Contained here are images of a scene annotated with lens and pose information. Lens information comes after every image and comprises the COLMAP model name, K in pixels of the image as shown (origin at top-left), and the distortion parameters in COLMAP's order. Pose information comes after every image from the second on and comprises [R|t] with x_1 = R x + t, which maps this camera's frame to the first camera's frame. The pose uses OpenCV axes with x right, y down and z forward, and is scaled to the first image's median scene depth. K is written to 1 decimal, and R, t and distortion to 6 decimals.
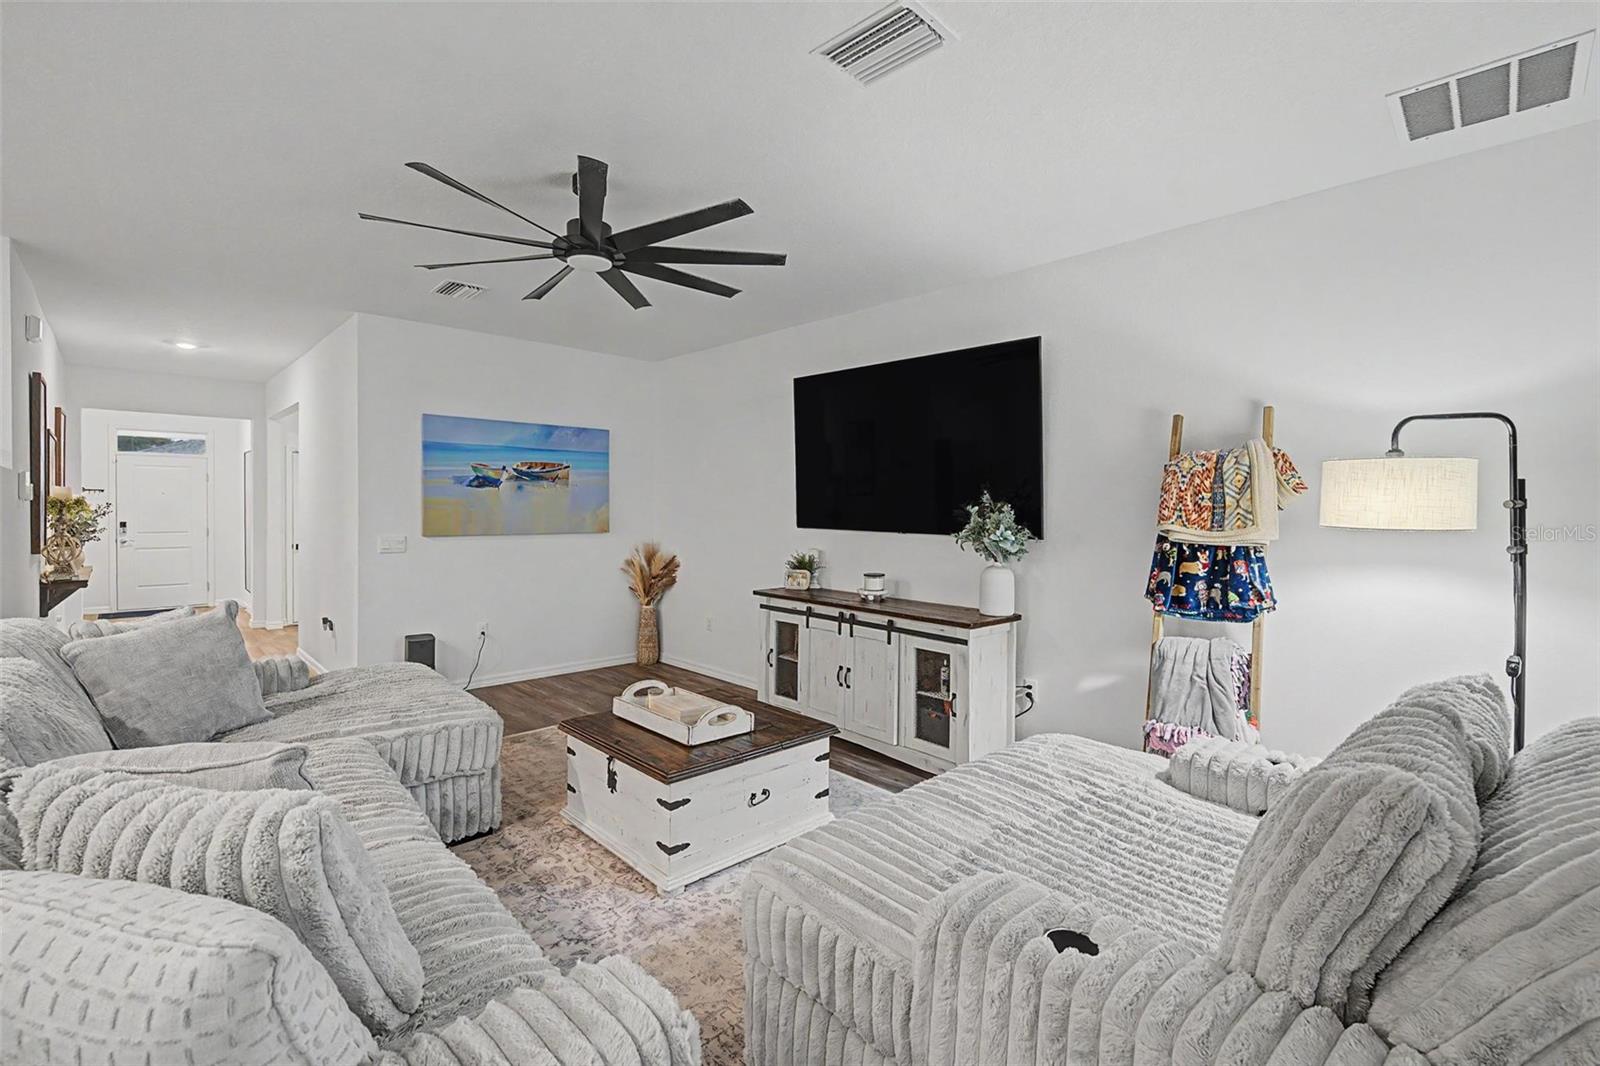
lens RADIAL K [[709.9, 0, 794.1], [0, 709.9, 518.9], [0, 0, 1]] dist [0.000540, 0.000002]
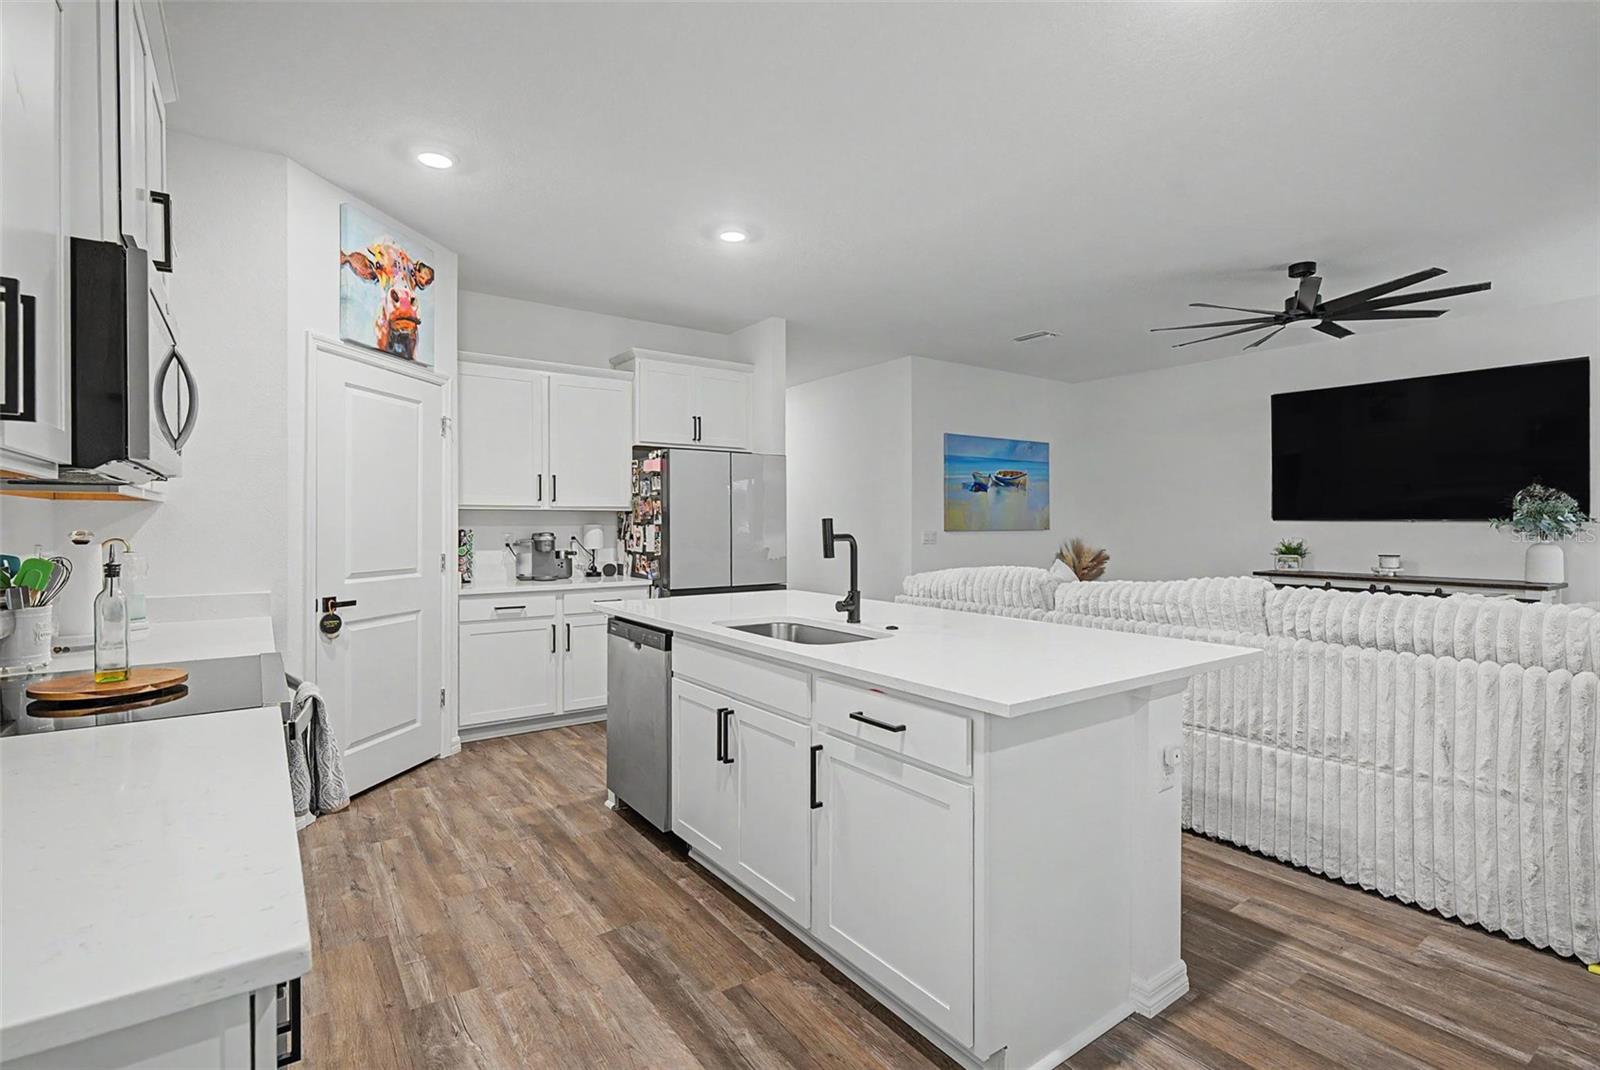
lens RADIAL K [[754.2, 0, 796.5], [0, 754.2, 526.9], [0, 0, 1]] dist [-0.000726, -0.000305]
pose [[0.989189, -0.009478, -0.146343, -0.802172], [0.007610, 0.999882, -0.013319, 0.045050], [0.146452, 0.012061, 0.989144, -0.478798]]
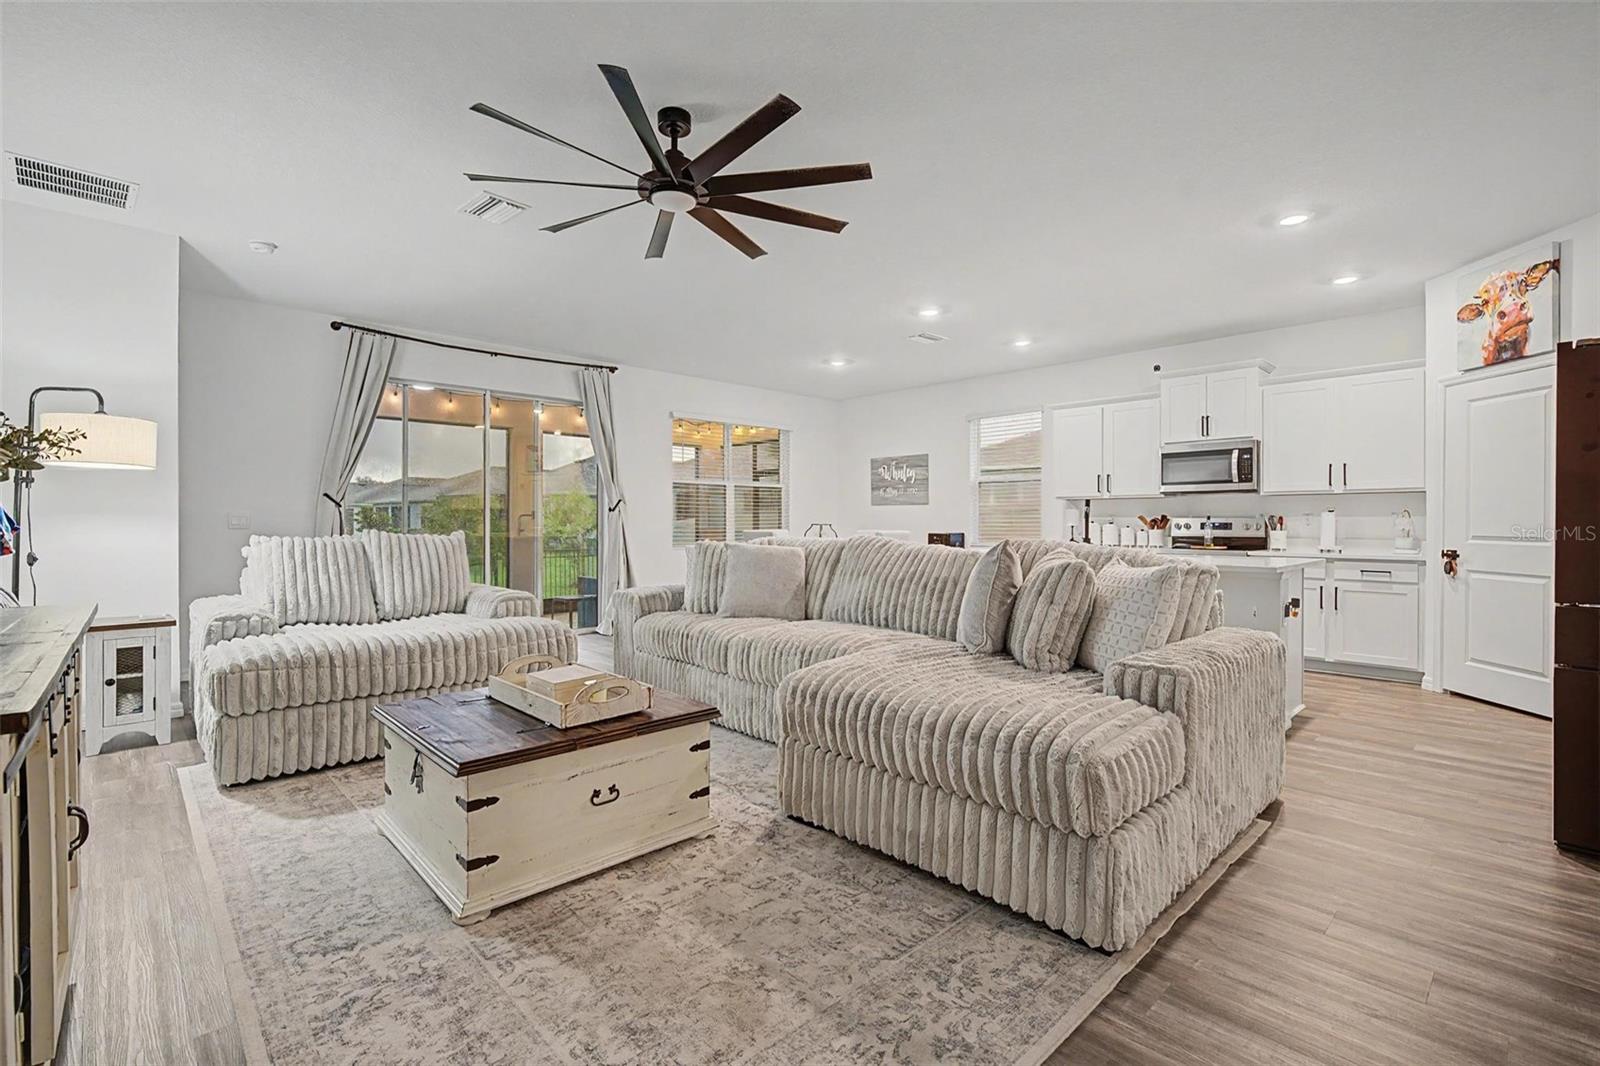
lens RADIAL K [[729.1, 0, 797.7], [0, 729.1, 525.5], [0, 0, 1]] dist [0.001426, 0.000381]
pose [[-0.999940, -0.010993, -0.000270, -0.347832], [-0.010997, 0.999687, 0.022485, 0.052104], [0.000023, 0.022487, -0.999747, 1.518304]]
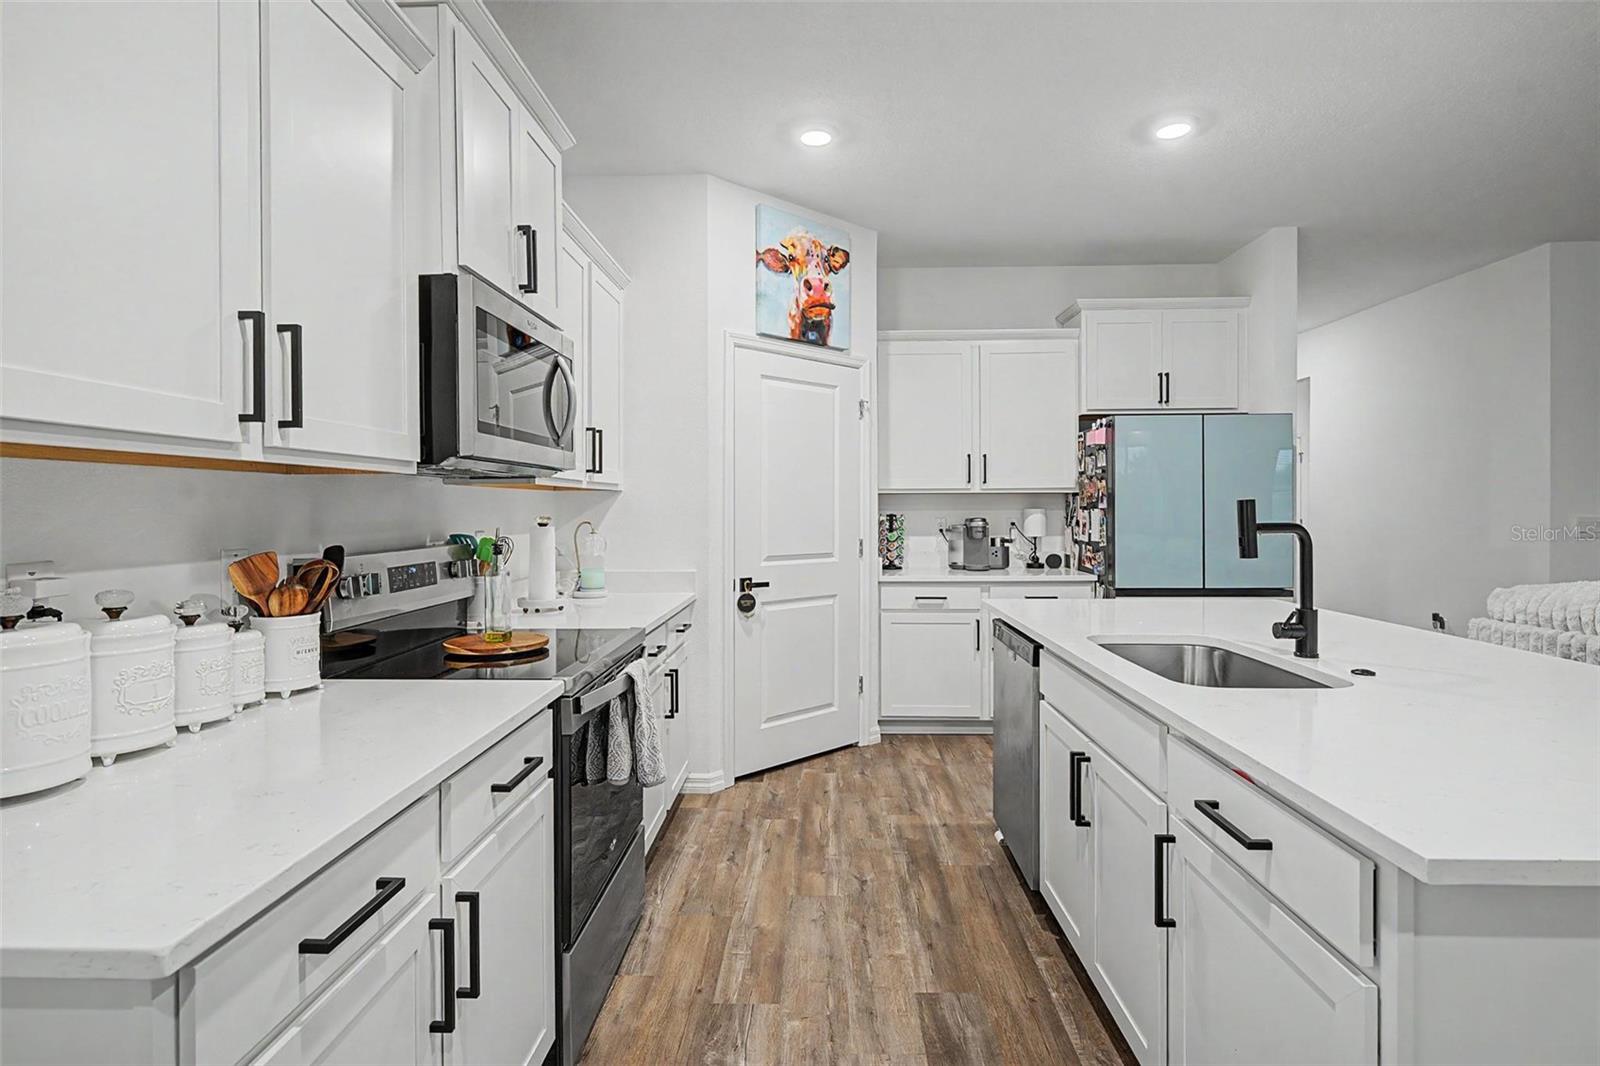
lens RADIAL K [[806.0, 0, 793.7], [0, 806.0, 513.9], [0, 0, 1]] dist [0.002853, -0.000017]
pose [[0.694530, -0.007579, -0.719424, -0.711189], [-0.001136, 0.999932, -0.011630, 0.043206], [0.719463, 0.008895, 0.694474, -0.345251]]
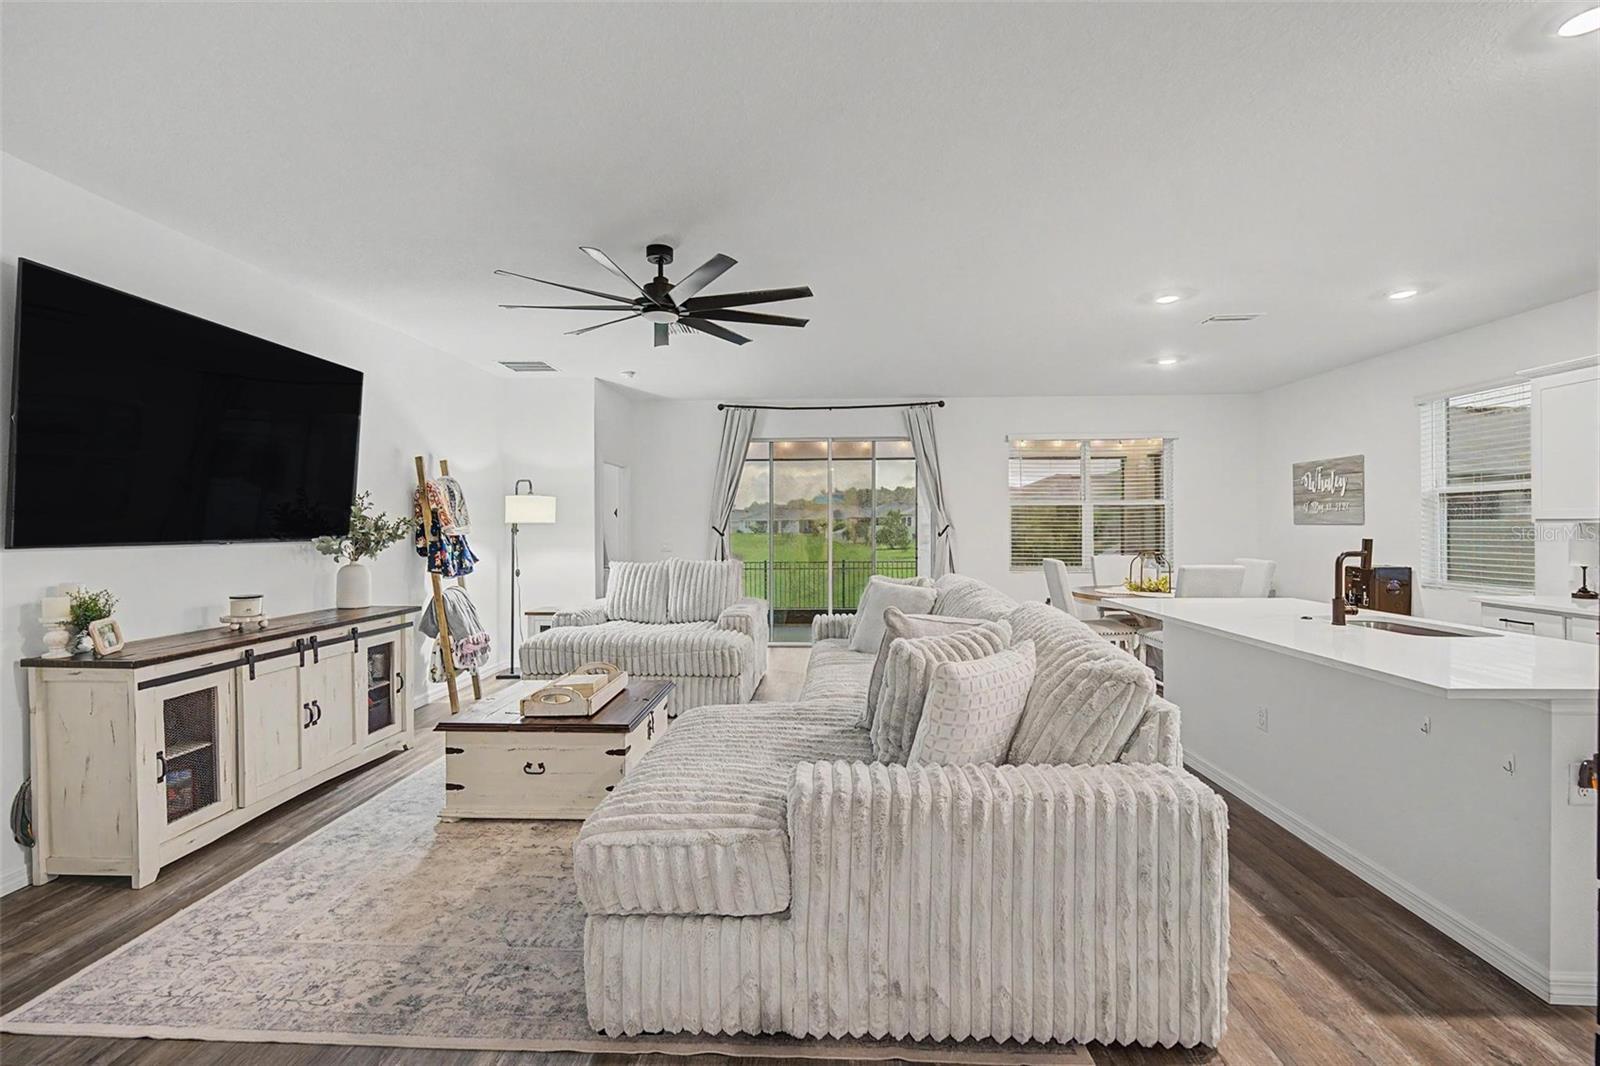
lens RADIAL K [[698.4, 0, 792.3], [0, 698.4, 529.0], [0, 0, 1]] dist [0.000017, 0.000438]
pose [[-0.691041, -0.011076, 0.722730, -1.001580], [0.010680, 0.999617, 0.025531, -0.011526], [-0.722736, 0.025362, -0.690658, 1.263253]]
